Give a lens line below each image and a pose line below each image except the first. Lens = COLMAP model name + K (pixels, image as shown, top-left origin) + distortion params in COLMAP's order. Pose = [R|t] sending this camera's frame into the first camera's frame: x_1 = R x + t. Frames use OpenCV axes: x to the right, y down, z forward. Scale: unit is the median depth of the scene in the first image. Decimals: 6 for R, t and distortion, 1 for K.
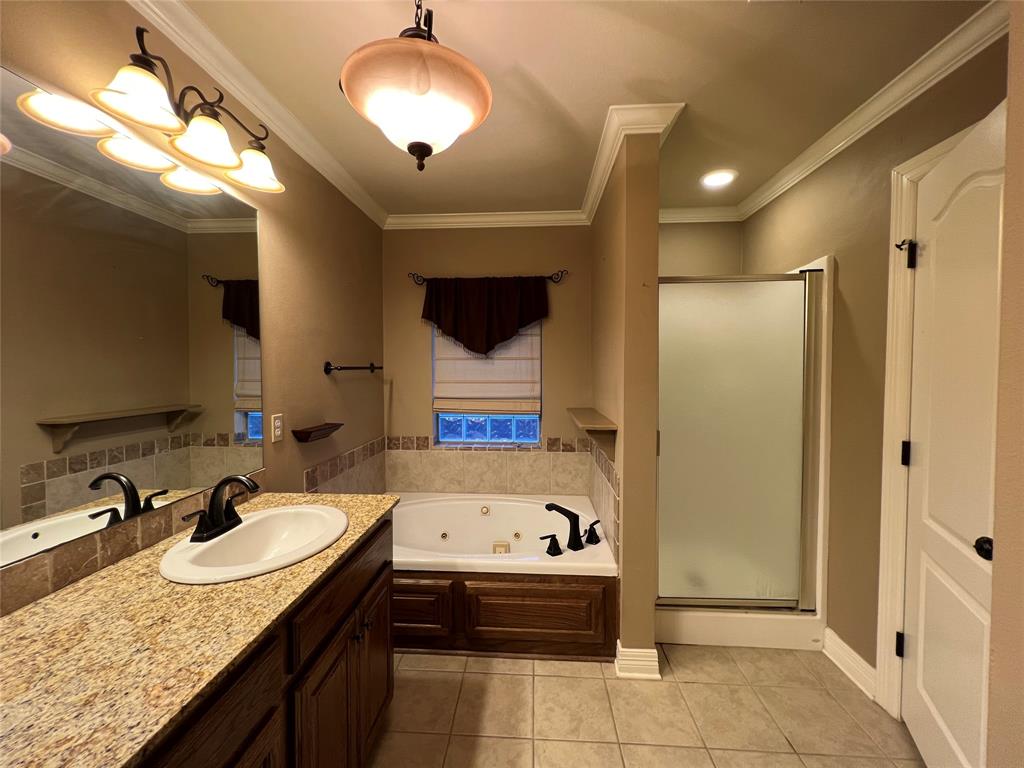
lens RADIAL K [[408.8, 0, 510.3], [0, 408.8, 381.2], [0, 0, 1]] dist [0.000079, 0.000287]
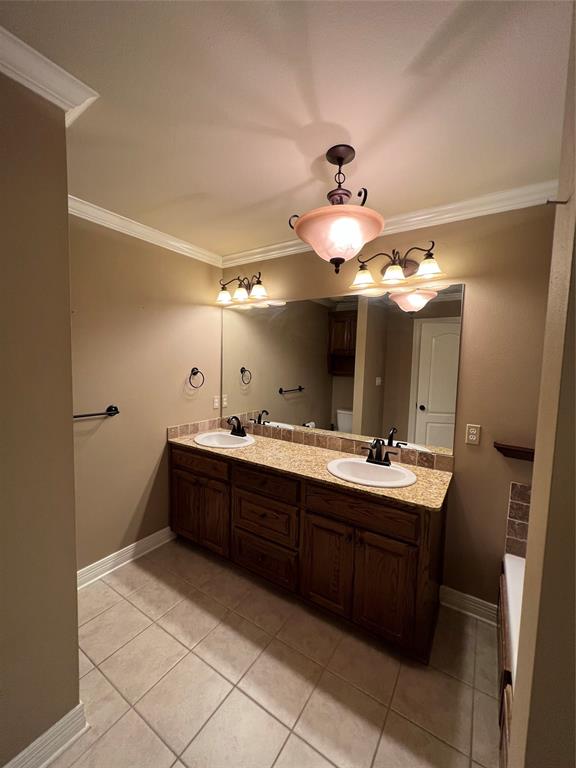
lens RADIAL K [[306.6, 0, 290.3], [0, 306.6, 383.2], [0, 0, 1]] dist [0.000079, 0.000287]
pose [[-0.496993, 0.055580, -0.865973, 0.867278], [-0.047729, 0.994685, 0.091233, -0.170933], [0.866441, 0.086674, -0.491699, 1.327154]]
